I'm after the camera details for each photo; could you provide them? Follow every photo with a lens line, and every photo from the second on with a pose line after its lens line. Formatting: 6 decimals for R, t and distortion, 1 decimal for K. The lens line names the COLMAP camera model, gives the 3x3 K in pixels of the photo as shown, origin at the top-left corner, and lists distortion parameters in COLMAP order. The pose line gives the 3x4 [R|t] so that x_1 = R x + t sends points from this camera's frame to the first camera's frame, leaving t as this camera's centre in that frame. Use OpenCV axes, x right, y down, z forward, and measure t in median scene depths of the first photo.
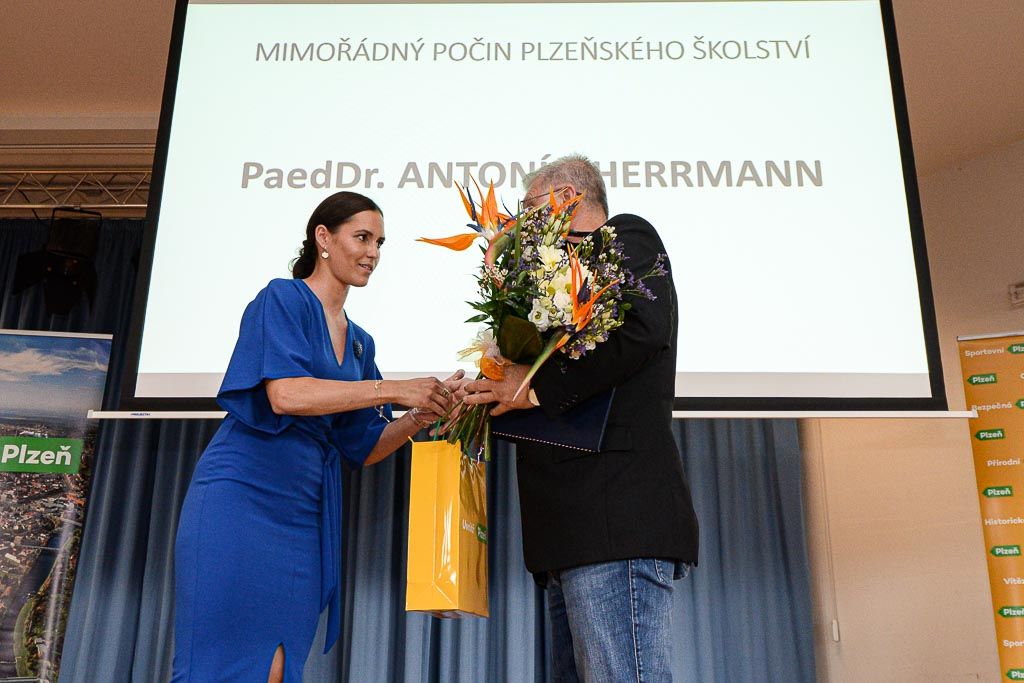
lens RADIAL K [[1052.1, 0, 512.2], [0, 1052.1, 341.4], [0, 0, 1]] dist [0.020510, 0.000000]
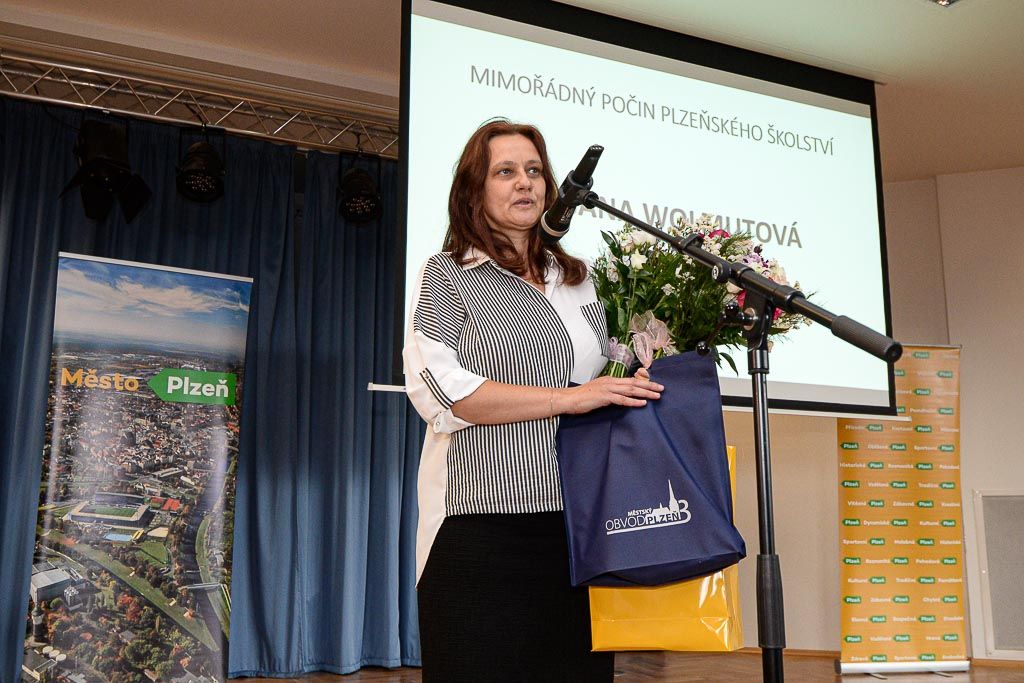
lens RADIAL K [[981.7, 0, 512.1], [0, 981.7, 341.9], [0, 0, 1]] dist [0.016706, 0.000000]
pose [[0.898032, 0.074721, 0.433537, -0.639235], [-0.148510, 0.979111, 0.138875, -0.138045], [-0.414104, -0.189099, 0.890370, -0.045854]]
